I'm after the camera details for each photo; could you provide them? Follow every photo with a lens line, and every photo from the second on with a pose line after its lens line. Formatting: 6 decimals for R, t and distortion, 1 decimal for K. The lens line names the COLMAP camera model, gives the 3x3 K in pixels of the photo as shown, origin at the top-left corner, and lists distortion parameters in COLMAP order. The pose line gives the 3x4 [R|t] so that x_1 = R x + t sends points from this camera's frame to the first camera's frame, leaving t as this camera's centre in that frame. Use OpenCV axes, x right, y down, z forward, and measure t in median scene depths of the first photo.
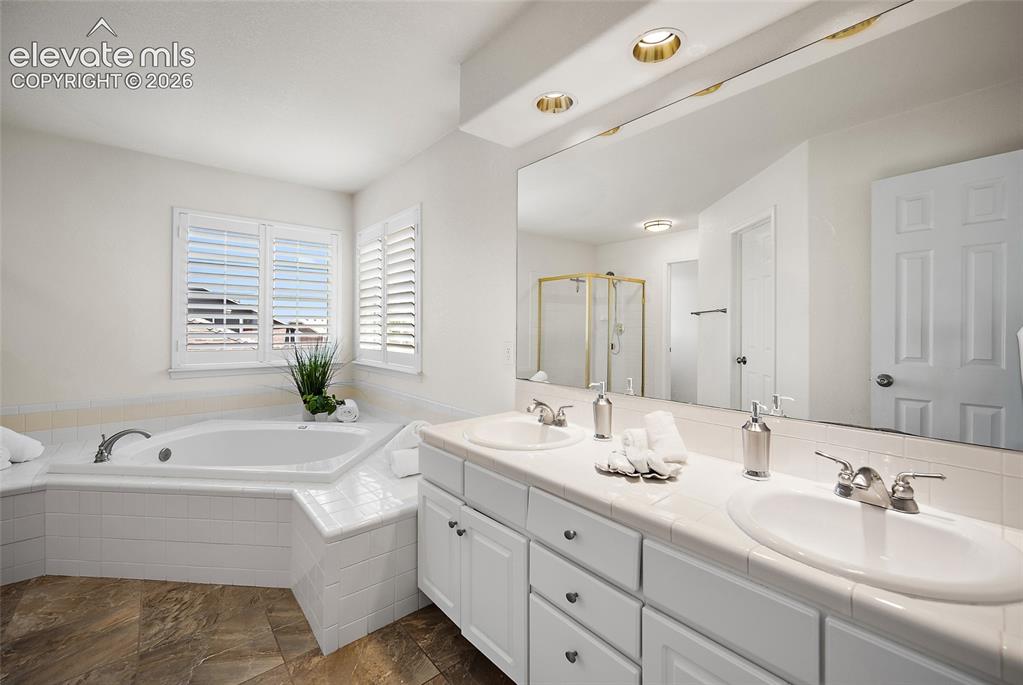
lens RADIAL K [[379.7, 0, 513.7], [0, 379.7, 337.4], [0, 0, 1]] dist [-0.000490, -0.000089]
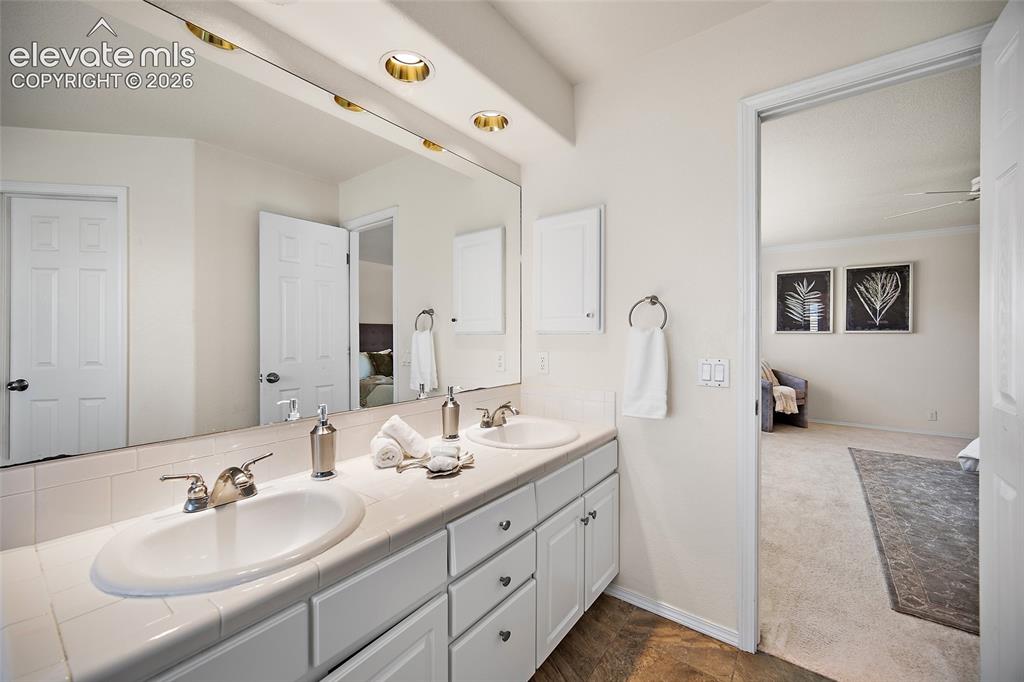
lens RADIAL K [[407.5, 0, 514.1], [0, 407.5, 342.6], [0, 0, 1]] dist [-0.002407, -0.000116]
pose [[-0.175026, -0.010351, 0.984509, -0.581892], [0.031964, 0.999358, 0.016190, -0.011411], [-0.984045, 0.034303, -0.174583, 0.674759]]
